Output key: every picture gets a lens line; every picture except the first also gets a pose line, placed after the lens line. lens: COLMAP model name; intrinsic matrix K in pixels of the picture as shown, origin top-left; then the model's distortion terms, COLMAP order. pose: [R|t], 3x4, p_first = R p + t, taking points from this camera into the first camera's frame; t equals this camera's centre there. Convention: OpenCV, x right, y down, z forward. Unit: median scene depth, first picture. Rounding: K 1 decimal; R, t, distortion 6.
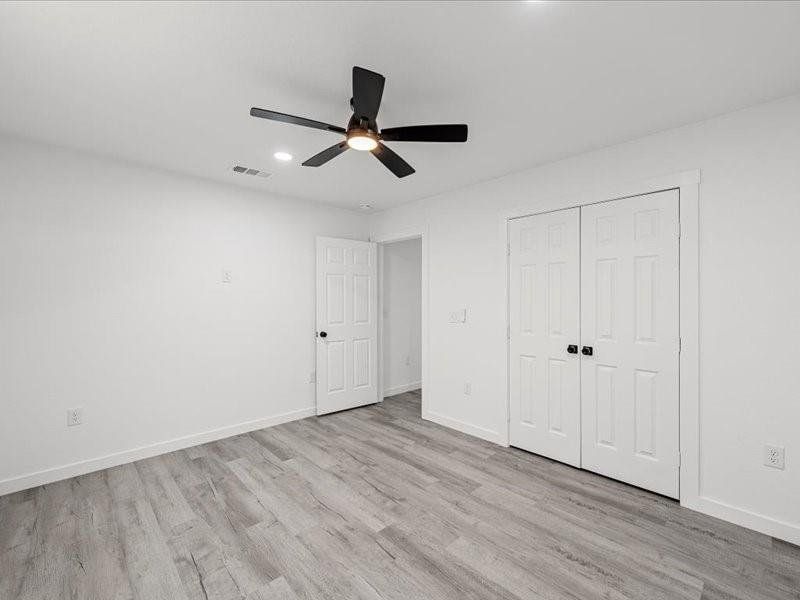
lens RADIAL K [[363.6, 0, 400.0], [0, 363.6, 300.0], [0, 0, 1]] dist [-0.000400, 0.000204]
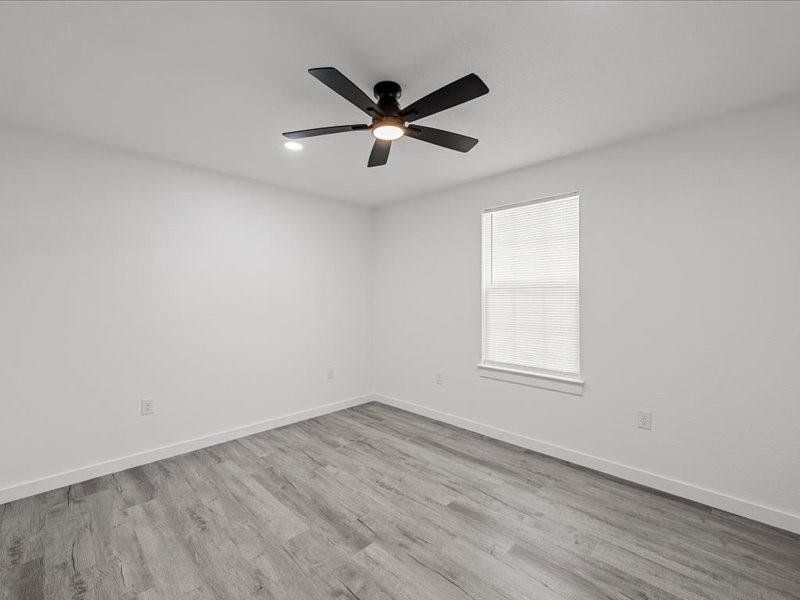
lens RADIAL K [[363.6, 0, 400.0], [0, 363.6, 300.0], [0, 0, 1]] dist [-0.000400, 0.000204]
pose [[-0.999694, 0.000962, -0.024725, -0.110676], [0.000614, 0.999901, 0.014091, -0.002291], [0.024737, 0.014072, -0.999595, 1.971961]]
